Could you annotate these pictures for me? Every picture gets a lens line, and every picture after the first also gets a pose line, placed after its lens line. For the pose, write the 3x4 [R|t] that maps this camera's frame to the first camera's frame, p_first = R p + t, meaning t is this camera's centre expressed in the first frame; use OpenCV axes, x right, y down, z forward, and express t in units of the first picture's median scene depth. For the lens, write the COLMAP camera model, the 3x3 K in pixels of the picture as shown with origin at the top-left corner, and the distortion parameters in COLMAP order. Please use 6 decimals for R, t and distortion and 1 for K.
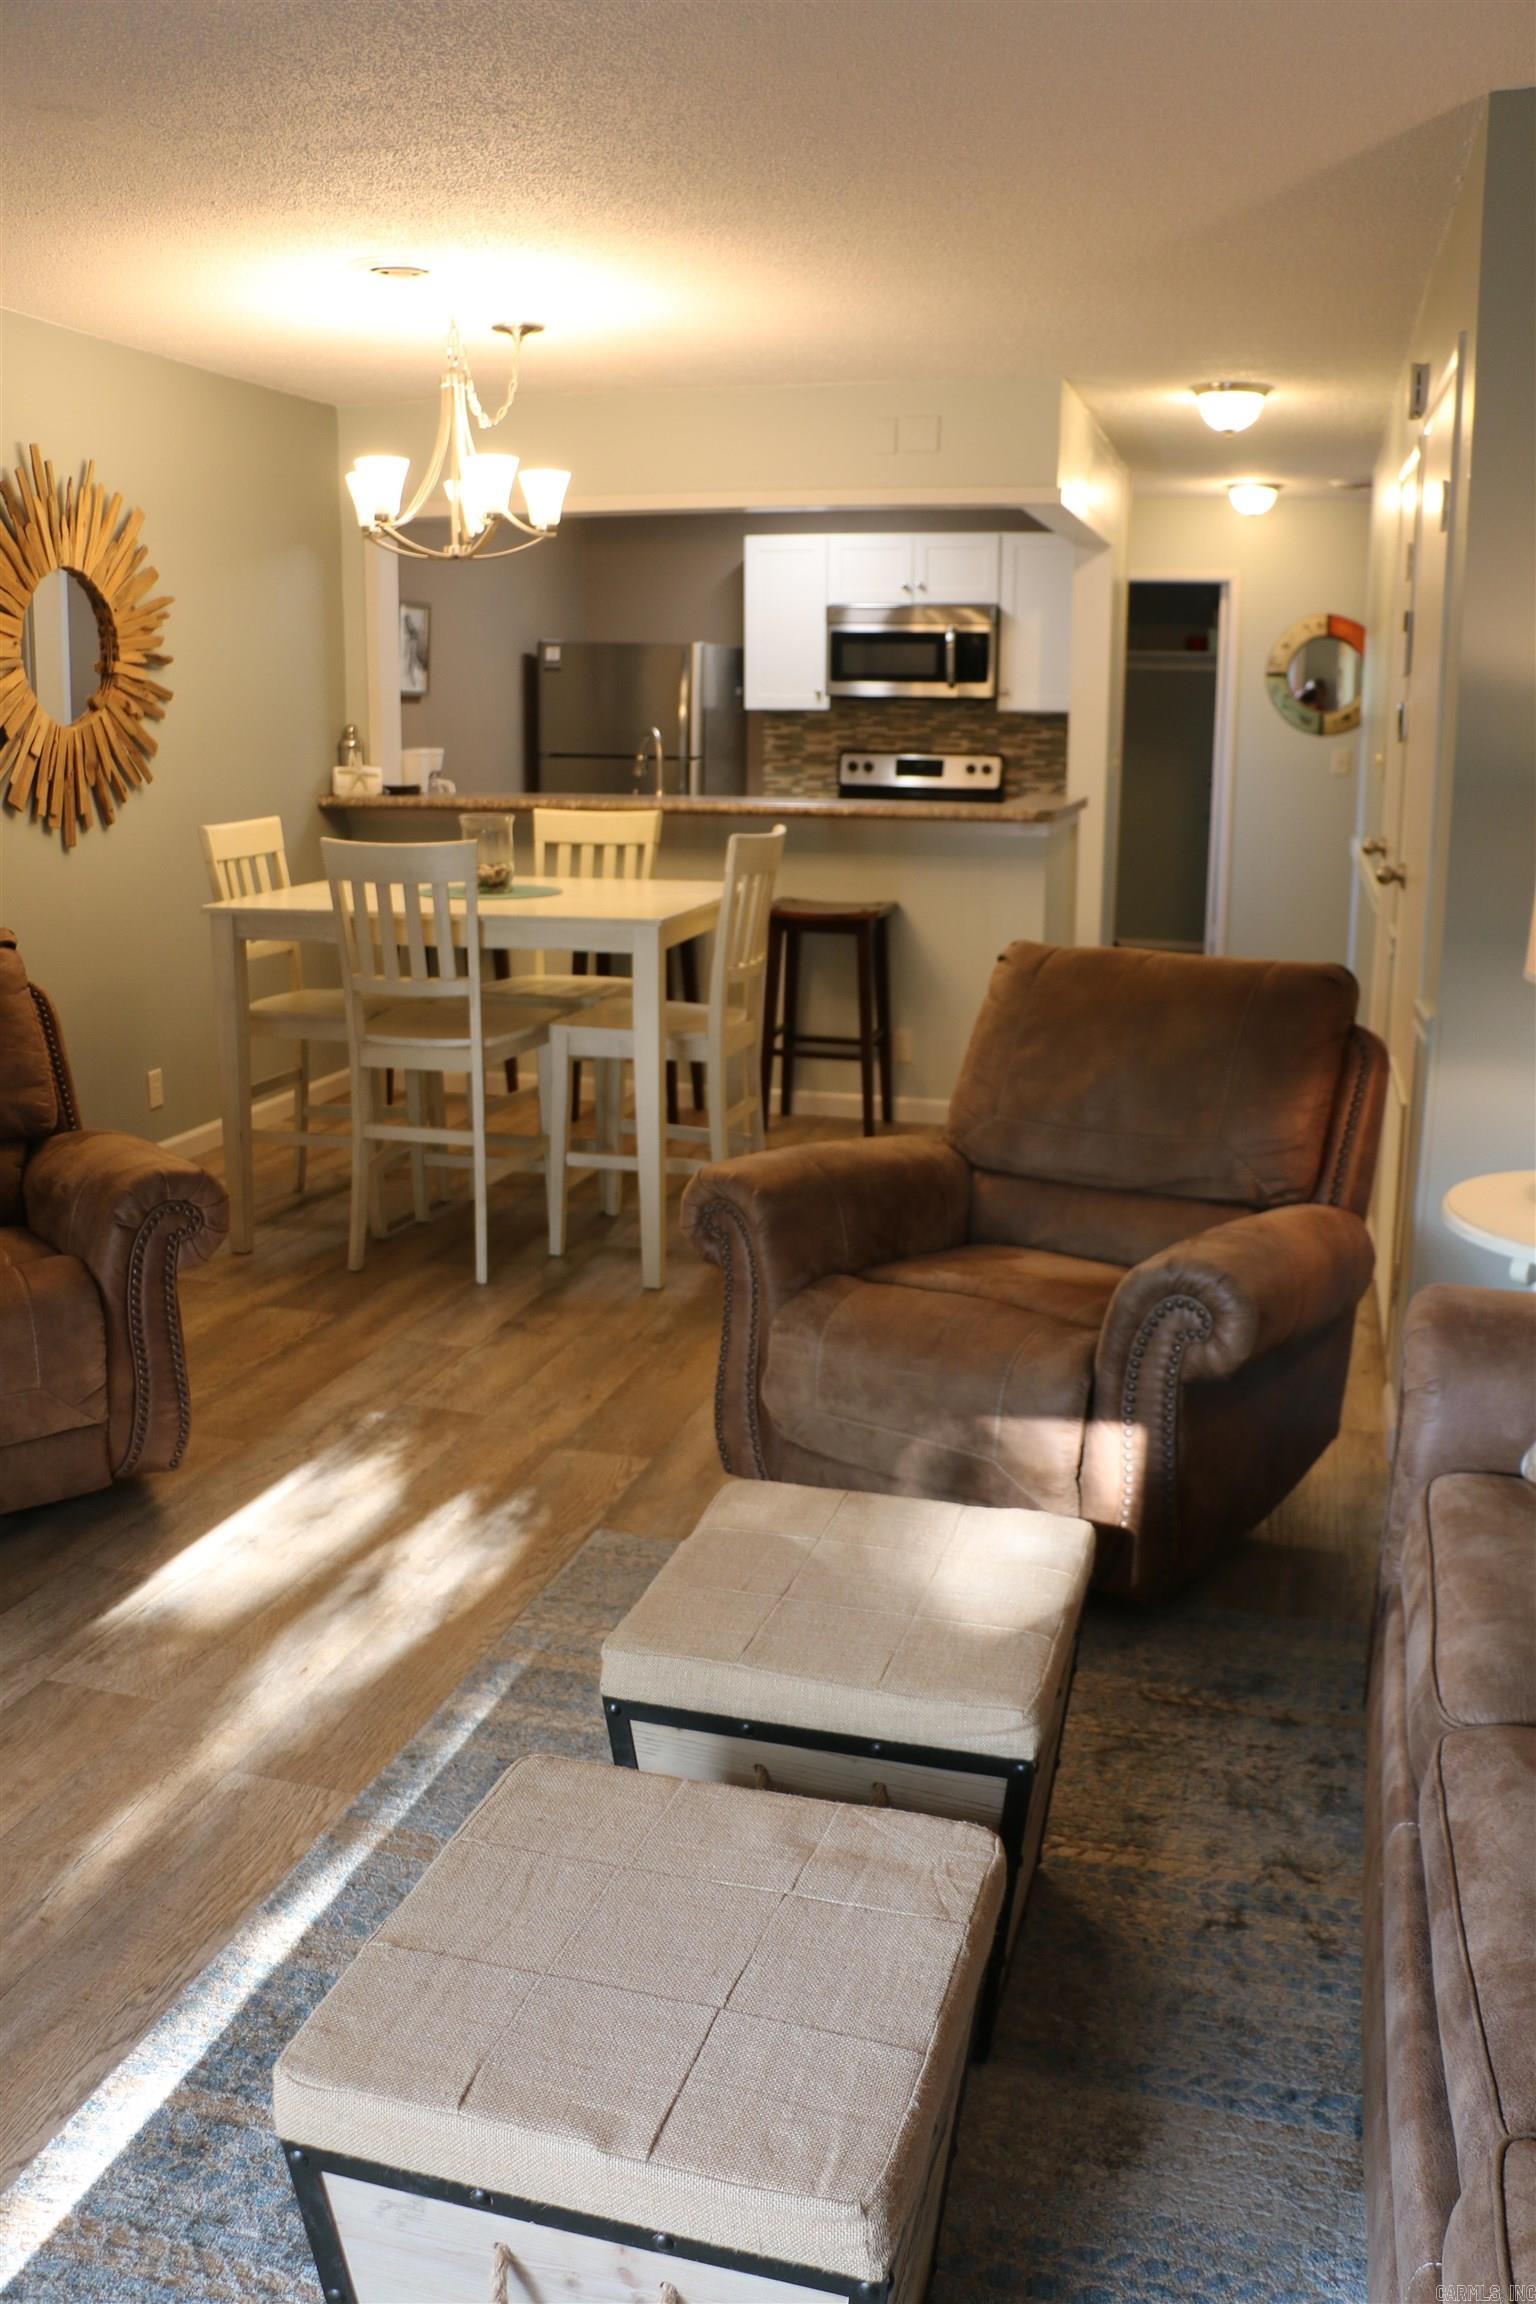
lens RADIAL K [[1867.5, 0, 796.7], [0, 1867.5, 1163.9], [0, 0, 1]] dist [-0.190239, 0.166395]
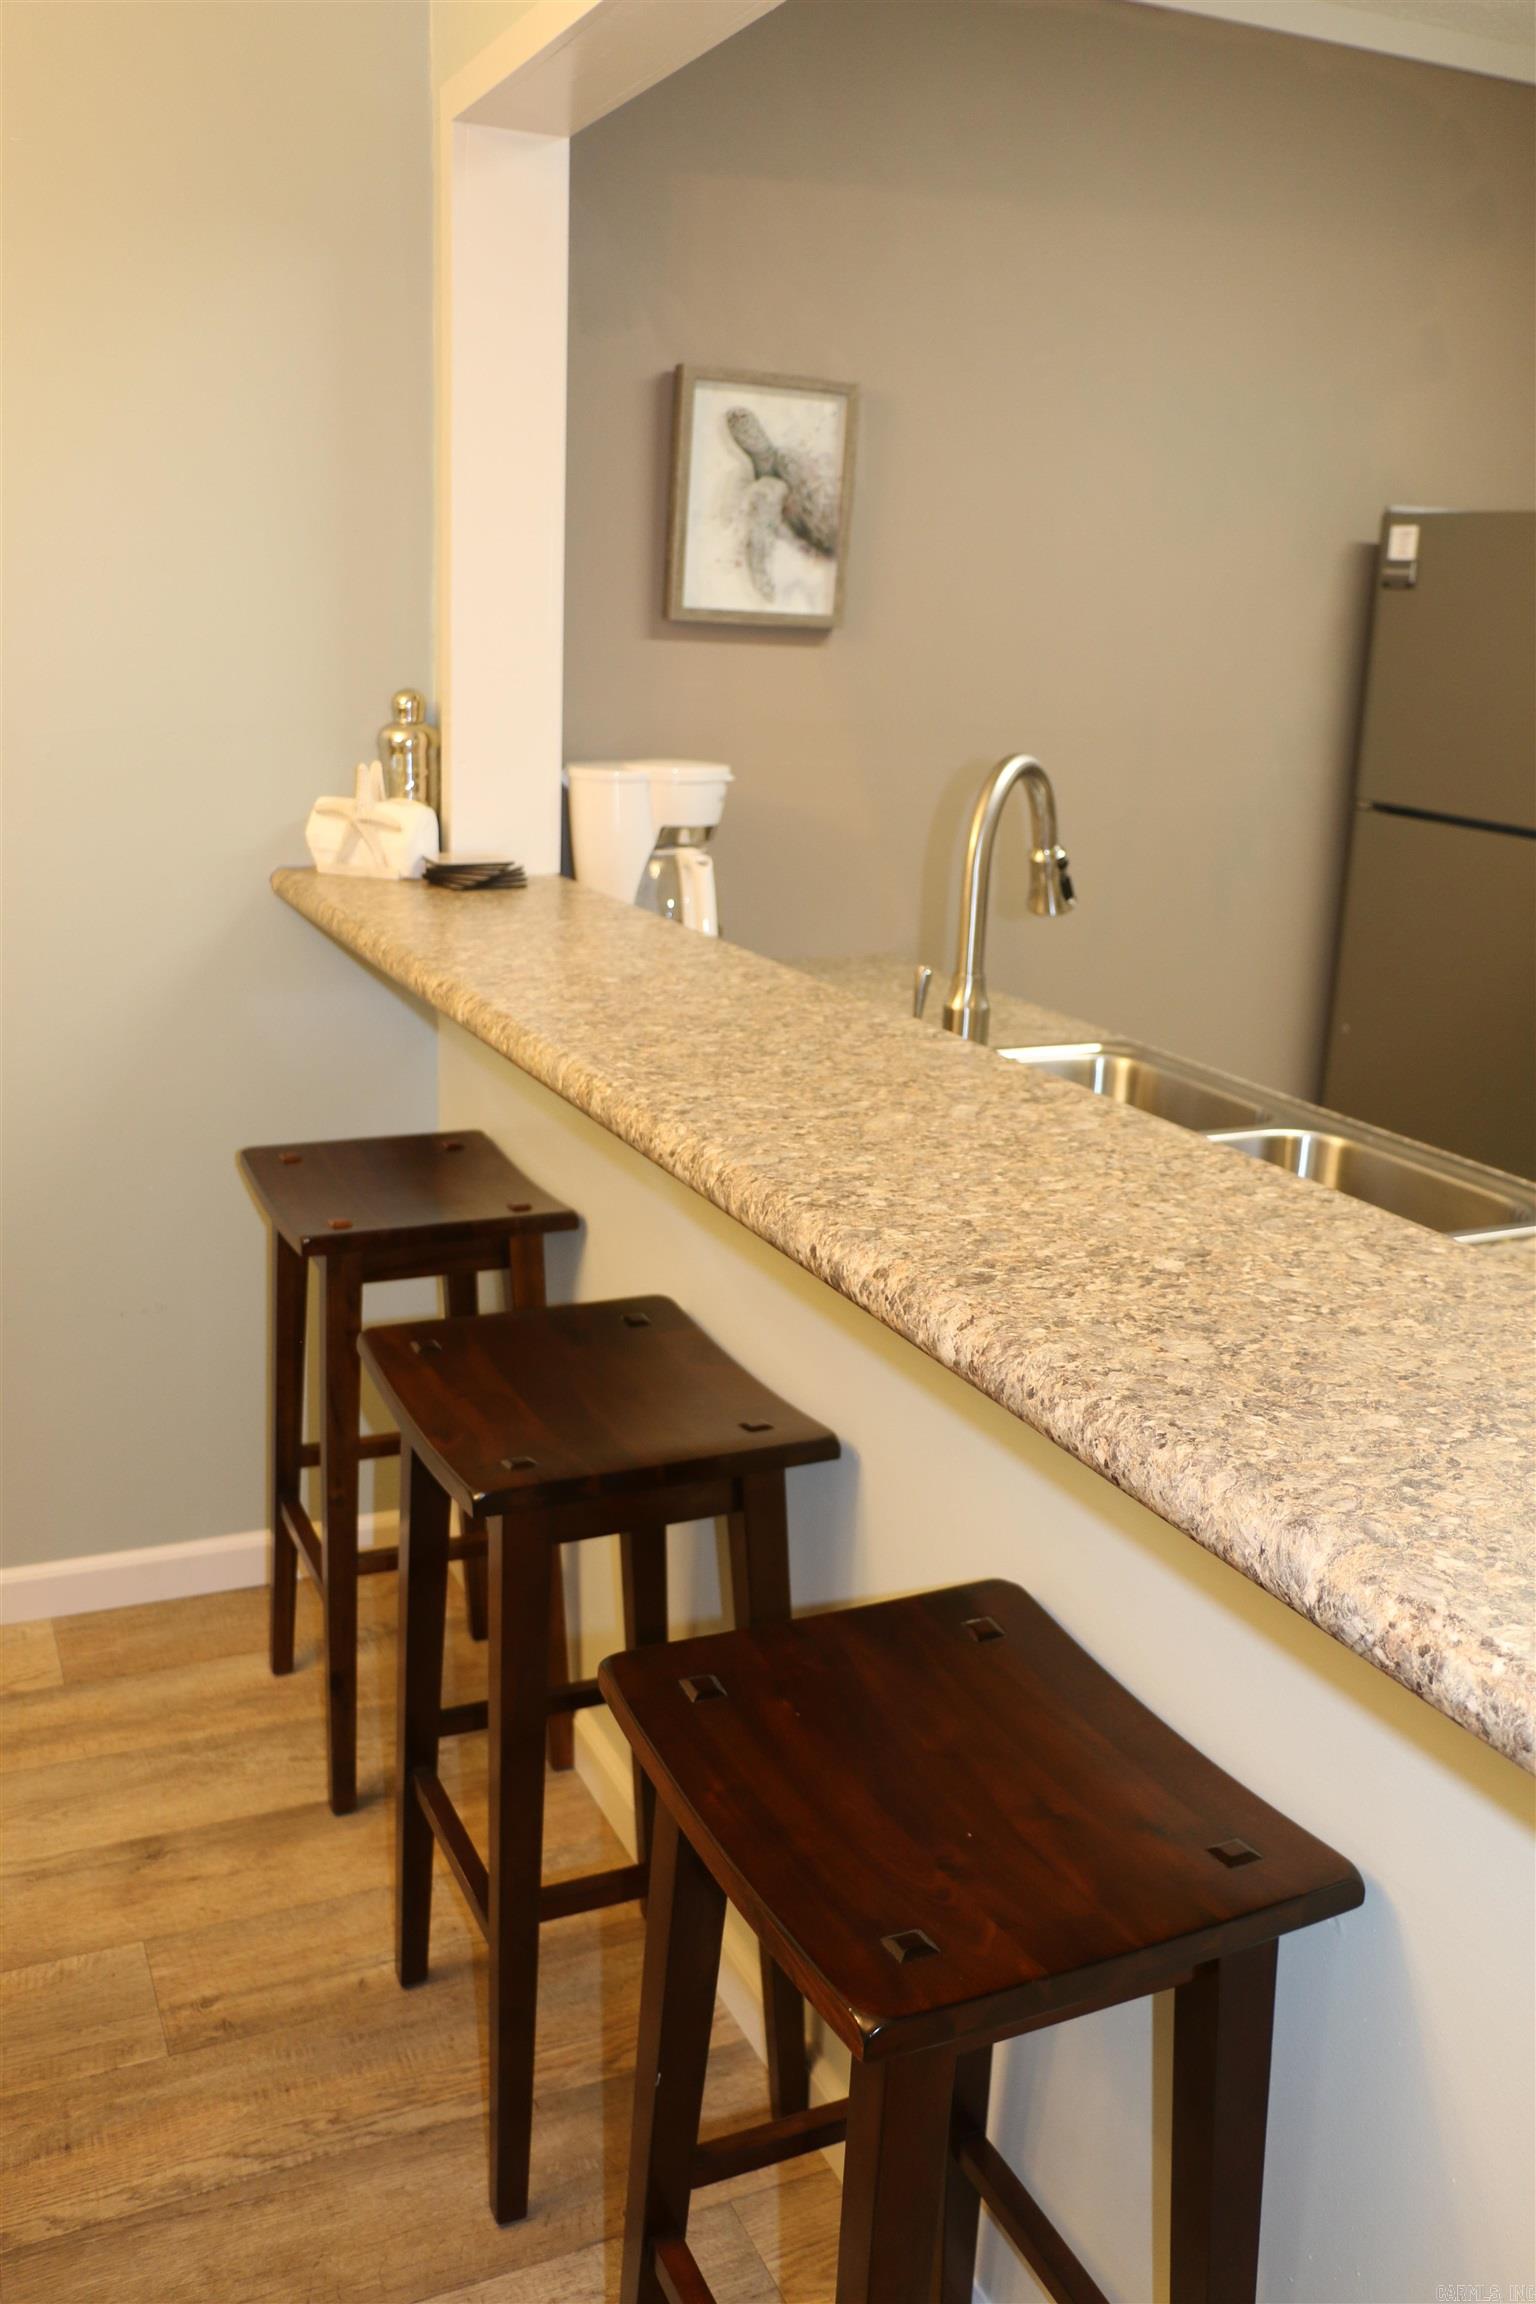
lens RADIAL K [[1972.2, 0, 768.0], [0, 1972.2, 1152.0], [0, 0, 1]] dist [-0.187344, 0.266799]
pose [[0.640080, 0.214026, -0.737896, 0.099594], [-0.214382, 0.972024, 0.095971, -0.158239], [0.737793, 0.096762, 0.668056, 0.623311]]
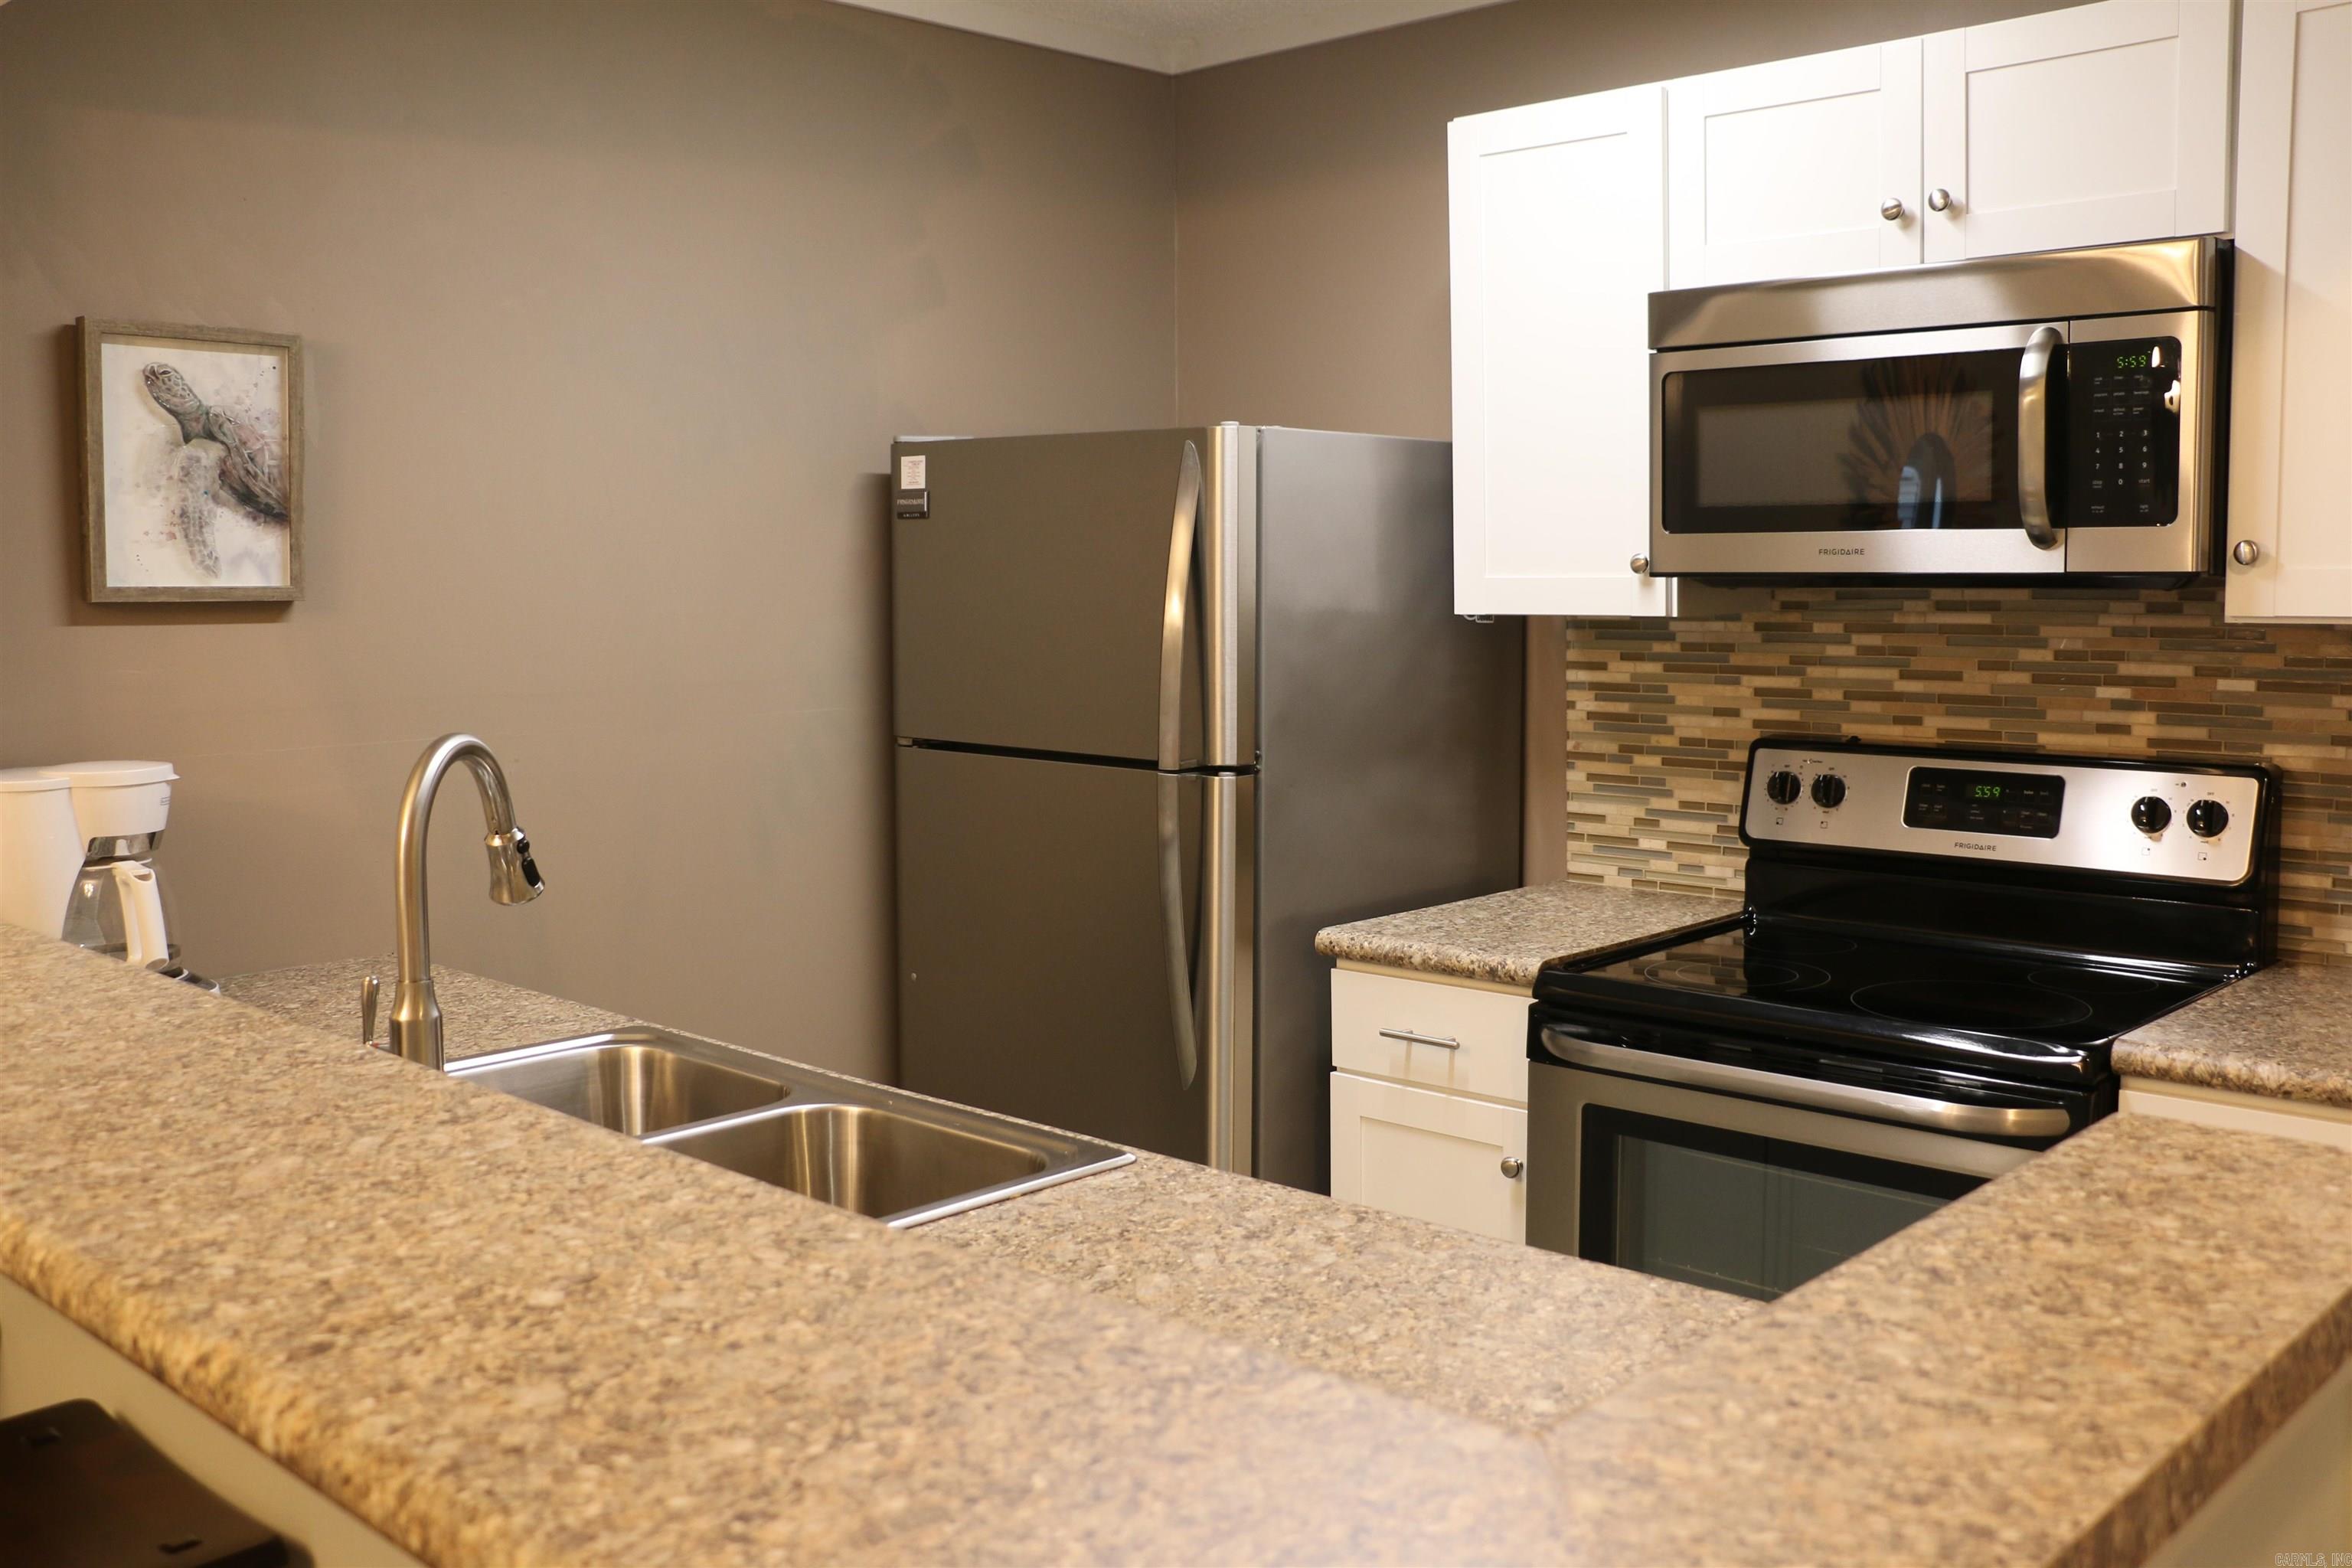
lens RADIAL K [[2133.8, 0, 1165.5], [0, 2133.8, 771.3], [0, 0, 1]] dist [-0.160544, 0.195346]
pose [[0.876524, 0.027382, -0.480579, 0.115235], [-0.097550, 0.987769, -0.121640, -0.164068], [0.471370, 0.153501, 0.868474, 0.634404]]
